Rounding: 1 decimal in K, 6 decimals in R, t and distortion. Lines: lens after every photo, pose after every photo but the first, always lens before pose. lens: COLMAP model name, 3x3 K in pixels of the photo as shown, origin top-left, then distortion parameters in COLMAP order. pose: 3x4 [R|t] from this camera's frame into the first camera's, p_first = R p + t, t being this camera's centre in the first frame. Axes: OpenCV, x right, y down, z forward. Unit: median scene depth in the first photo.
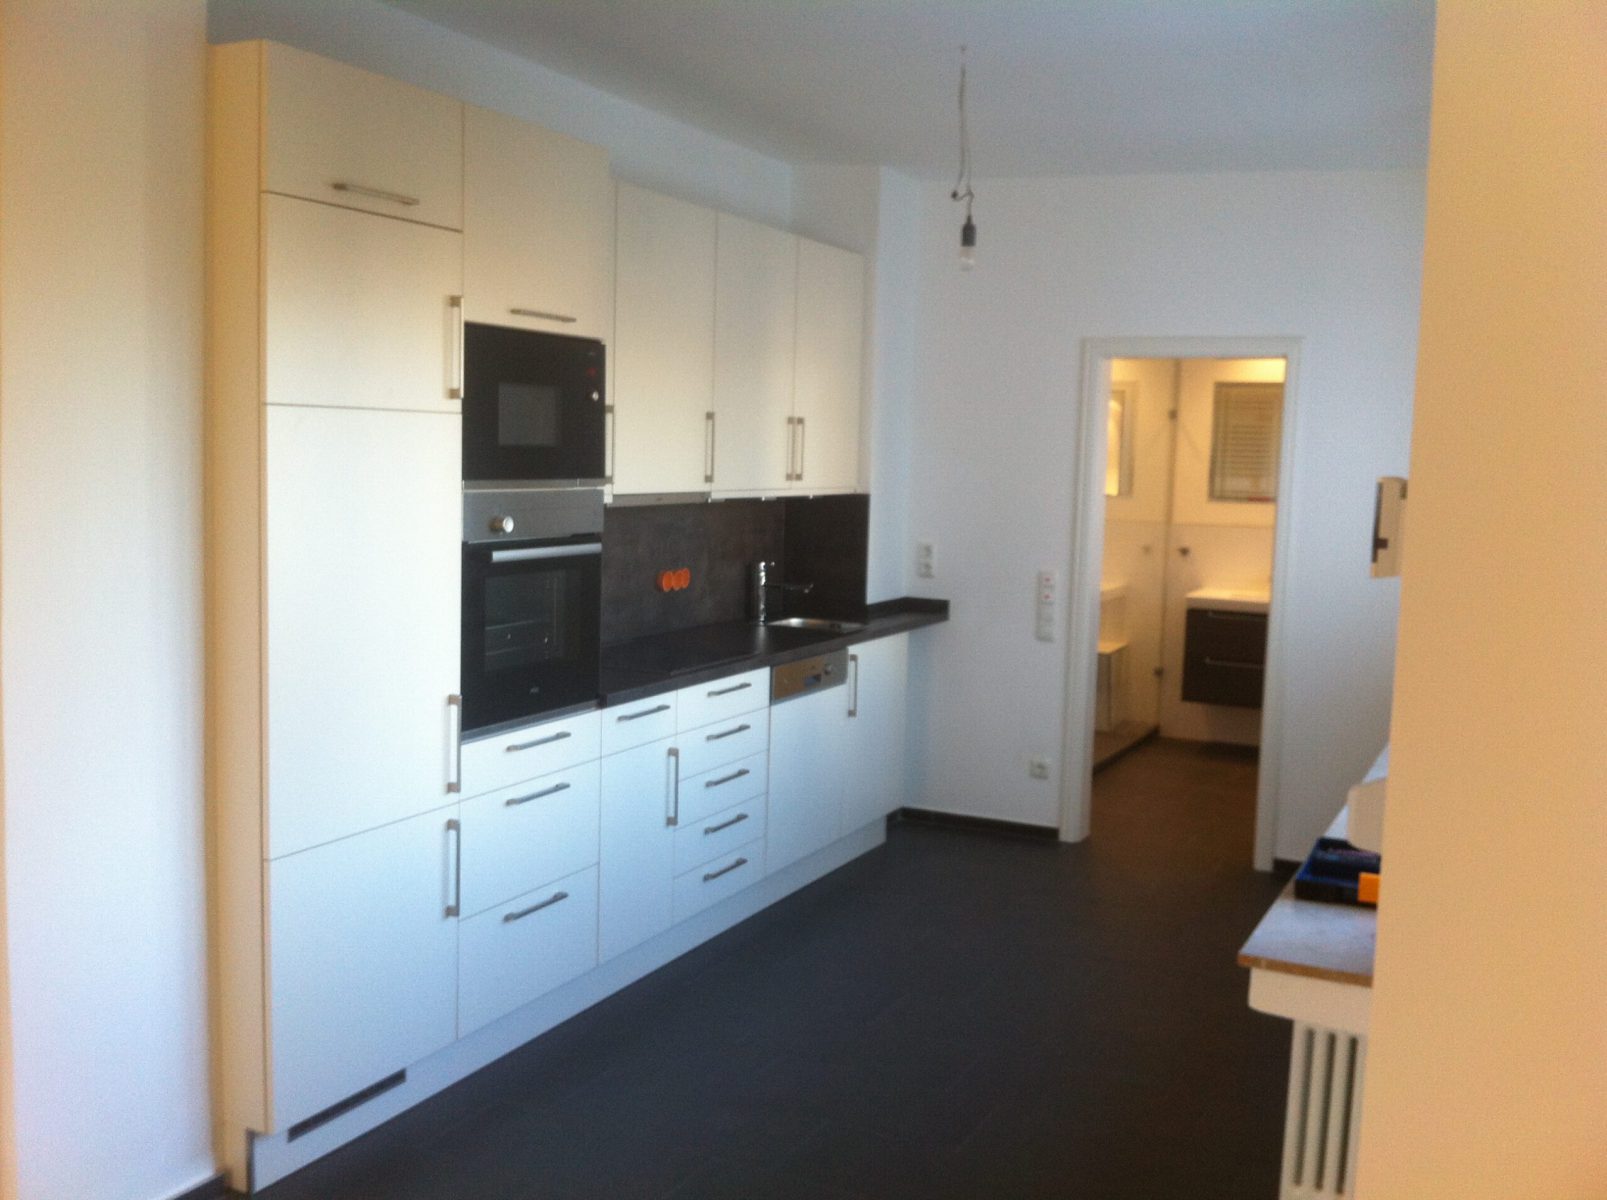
lens RADIAL K [[1550.9, 0, 803.5], [0, 1550.9, 600.0], [0, 0, 1]] dist [0.096478, -0.327092]
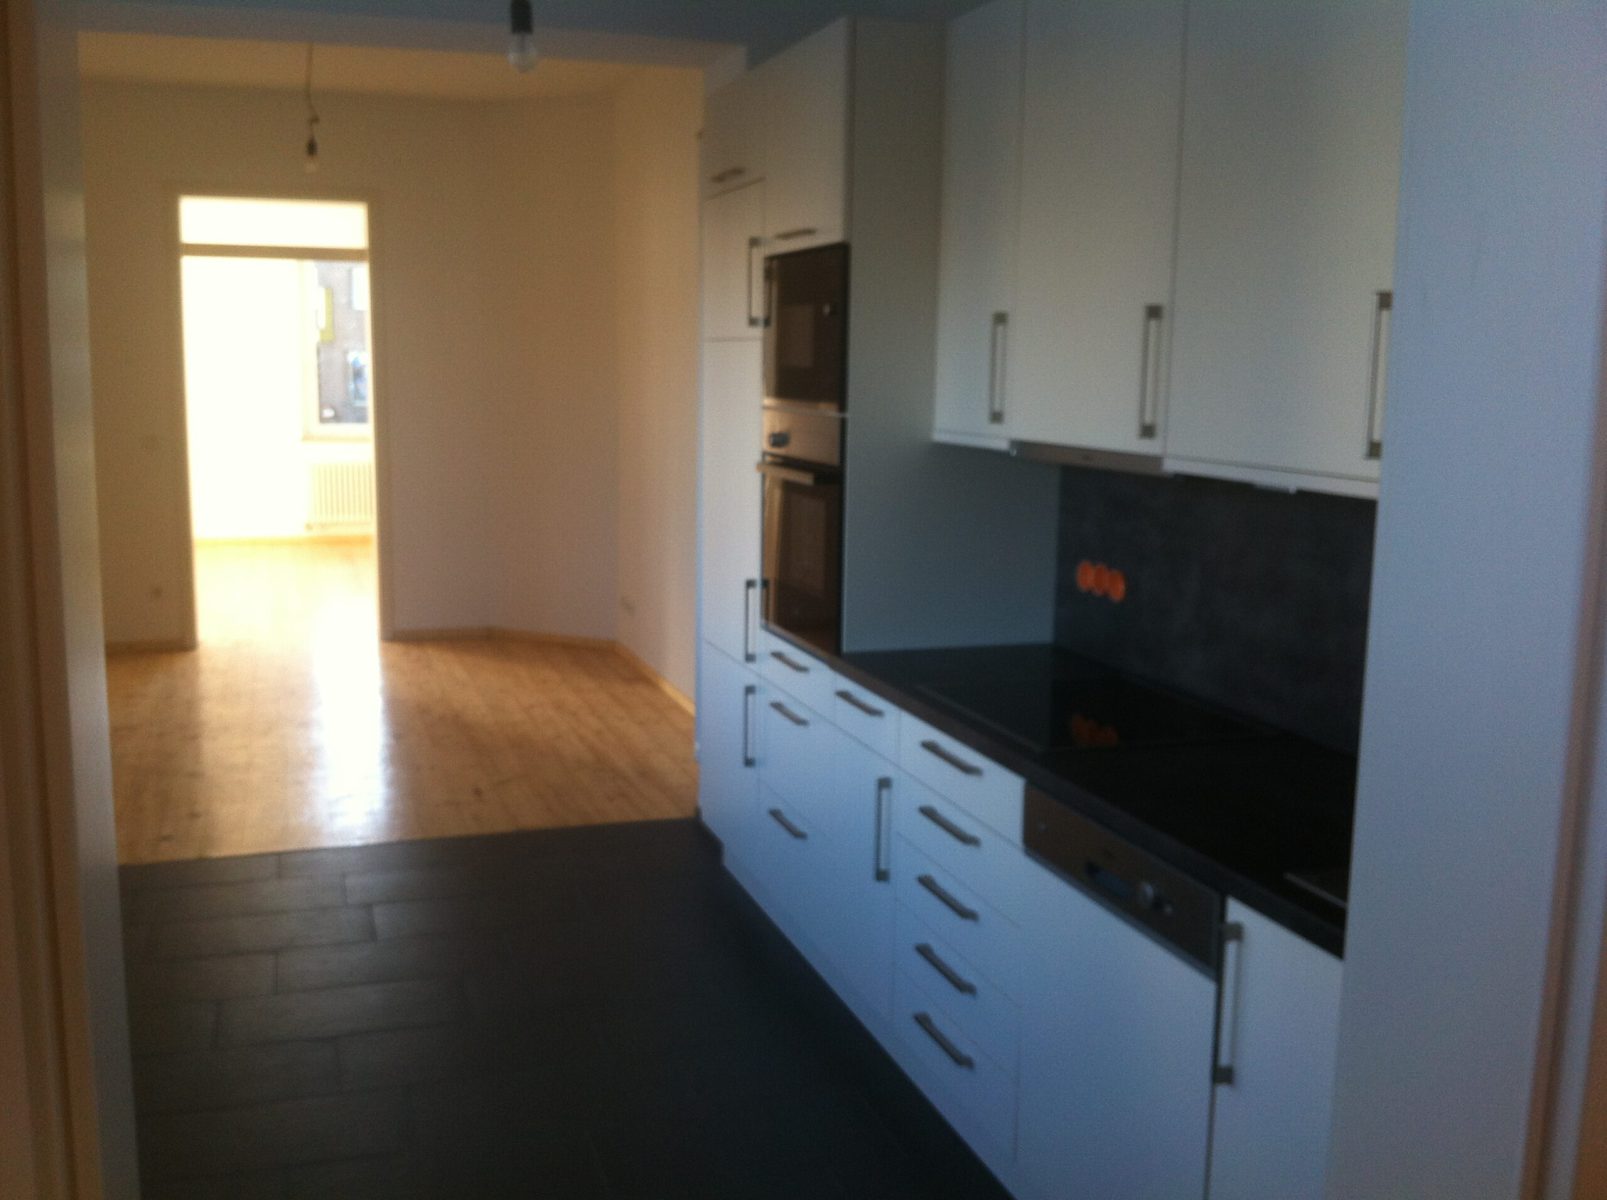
lens RADIAL K [[1557.0, 0, 803.5], [0, 1557.0, 600.0], [0, 0, 1]] dist [0.093188, -0.331958]
pose [[-0.710284, 0.088568, -0.698321, 0.531417], [-0.086448, 0.973568, 0.211407, -0.164622], [0.698586, 0.210527, -0.683853, 1.710280]]
